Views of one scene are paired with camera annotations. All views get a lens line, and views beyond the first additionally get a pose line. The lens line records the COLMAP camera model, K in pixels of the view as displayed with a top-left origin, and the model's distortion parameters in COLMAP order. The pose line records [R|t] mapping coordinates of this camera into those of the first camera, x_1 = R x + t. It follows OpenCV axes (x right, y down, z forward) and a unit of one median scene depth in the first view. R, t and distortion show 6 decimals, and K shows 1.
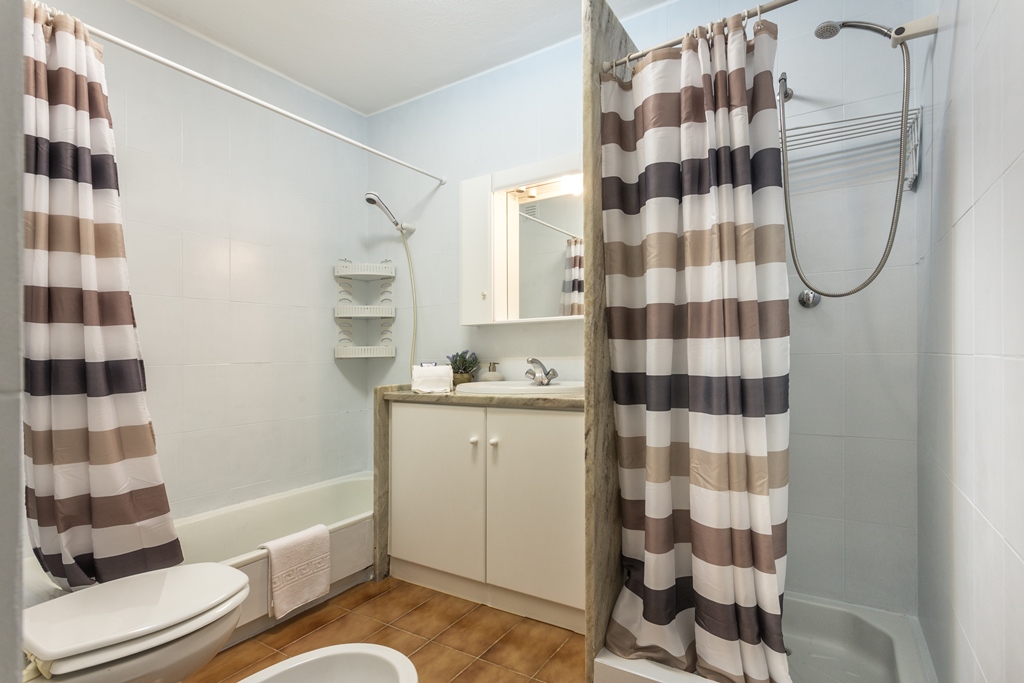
lens RADIAL K [[494.7, 0, 512.0], [0, 494.7, 341.5], [0, 0, 1]] dist [0.018390, 0.000298]
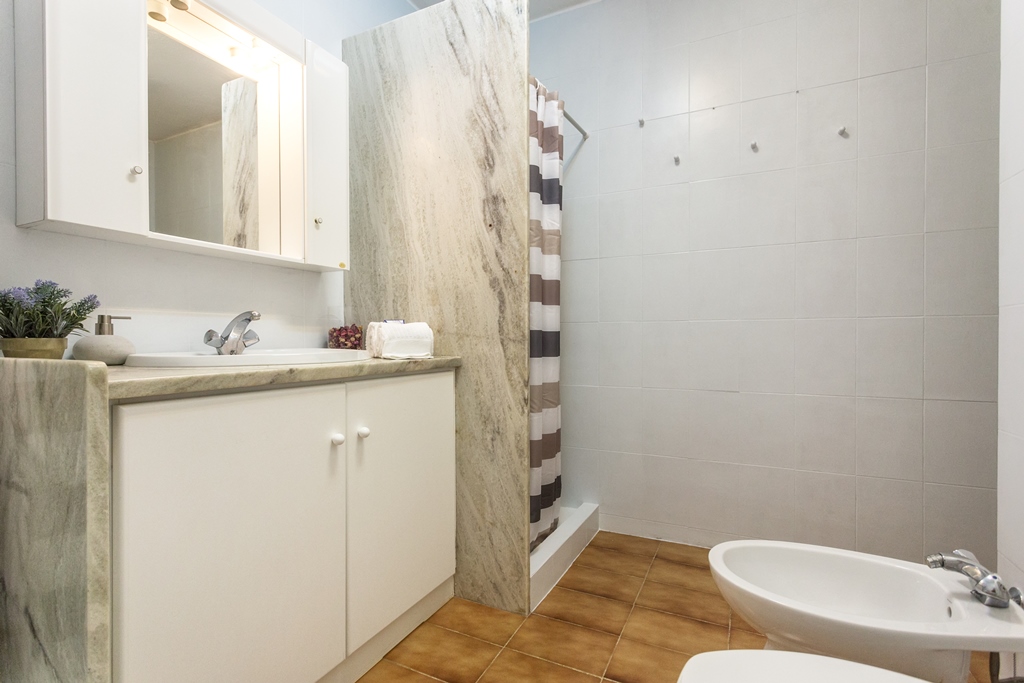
lens RADIAL K [[494.7, 0, 512.0], [0, 494.7, 341.5], [0, 0, 1]] dist [0.018390, 0.000298]
pose [[-0.085825, 0.001726, 0.996309, -0.710724], [-0.019971, 0.999795, -0.003452, 0.079451], [-0.996110, -0.020193, -0.085773, 0.854864]]
